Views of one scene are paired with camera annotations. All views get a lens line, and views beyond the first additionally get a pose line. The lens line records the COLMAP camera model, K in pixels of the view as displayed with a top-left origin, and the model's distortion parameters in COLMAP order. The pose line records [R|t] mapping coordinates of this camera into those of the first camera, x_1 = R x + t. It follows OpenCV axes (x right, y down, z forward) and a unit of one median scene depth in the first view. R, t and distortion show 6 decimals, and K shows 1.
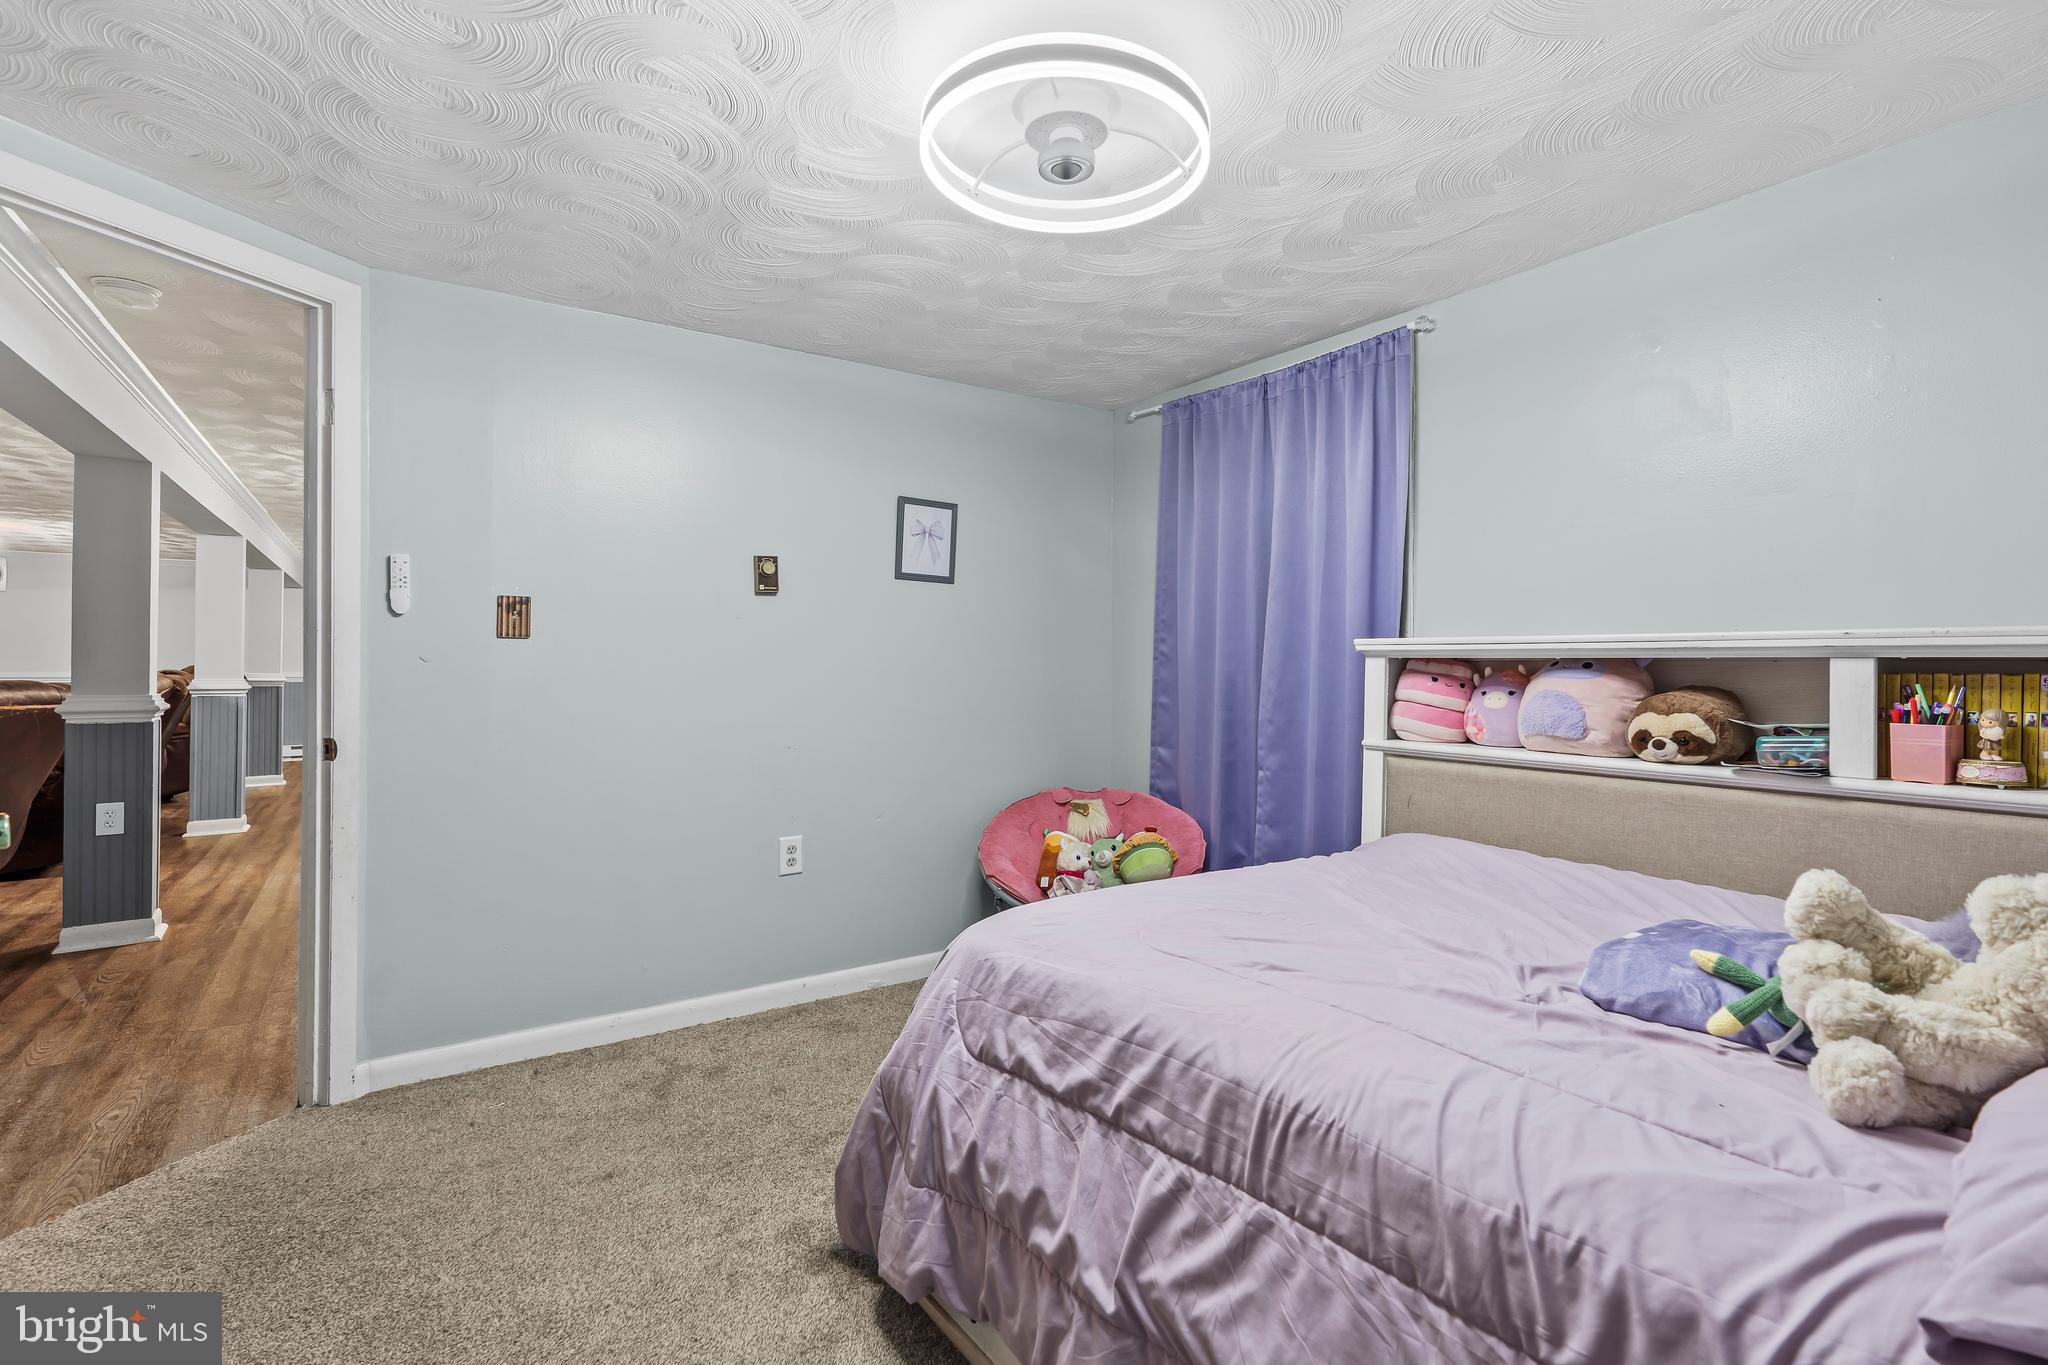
lens RADIAL K [[937.6, 0, 1037.2], [0, 937.6, 664.6], [0, 0, 1]] dist [-0.014849, 0.000101]
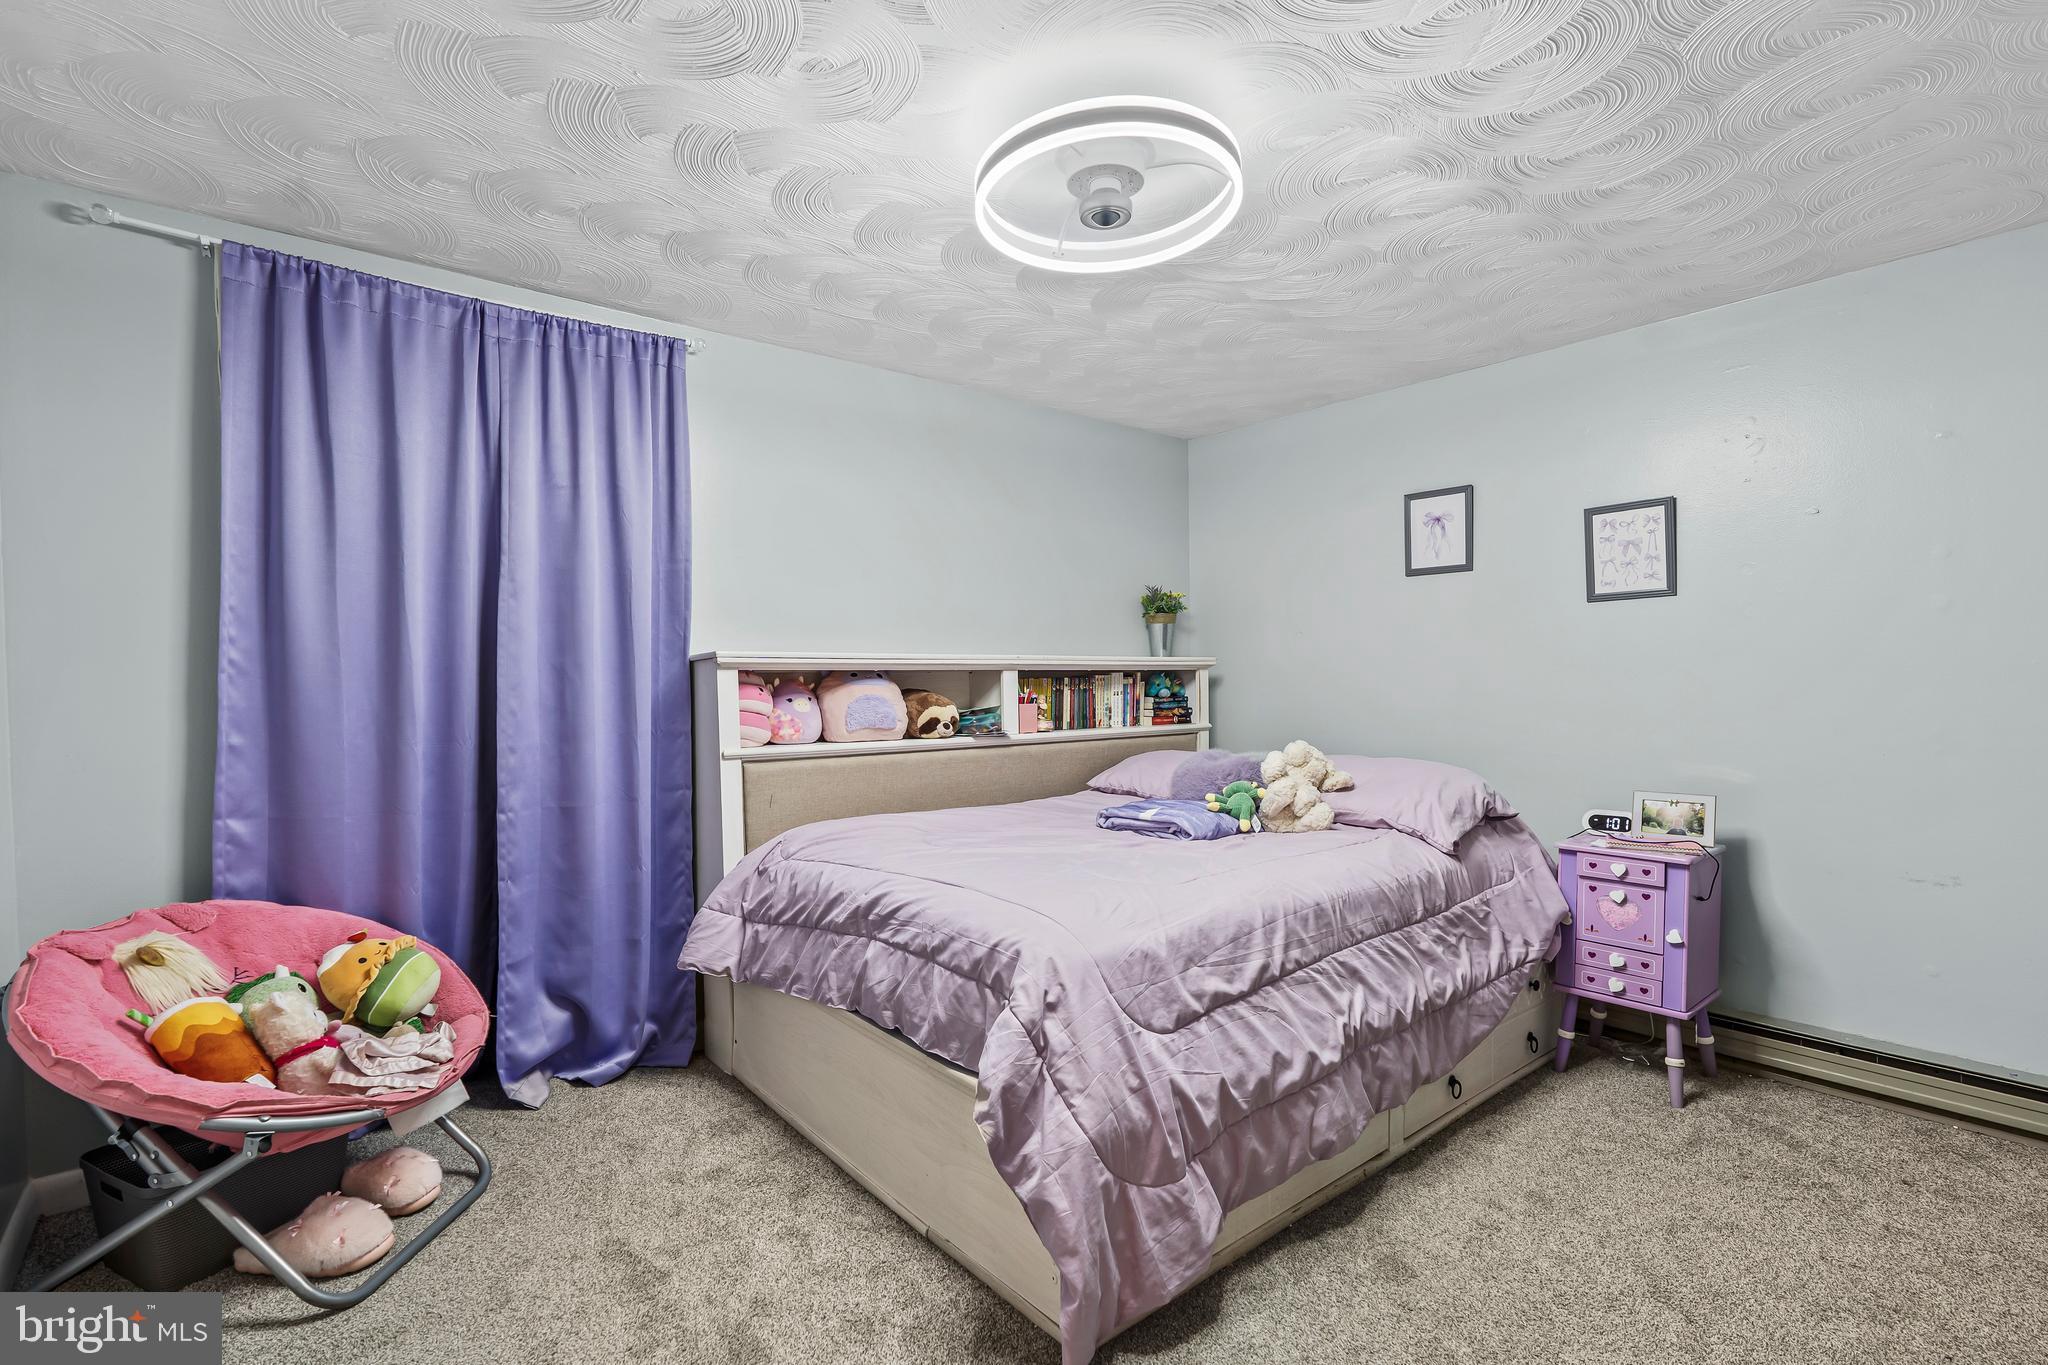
lens RADIAL K [[937.6, 0, 1037.0], [0, 937.6, 696.0], [0, 0, 1]] dist [-0.014849, 0.000101]
pose [[-0.073423, -0.026234, 0.996956, -0.930501], [0.005854, 0.999625, 0.026736, -0.005175], [-0.997284, 0.007799, -0.073242, 1.005454]]
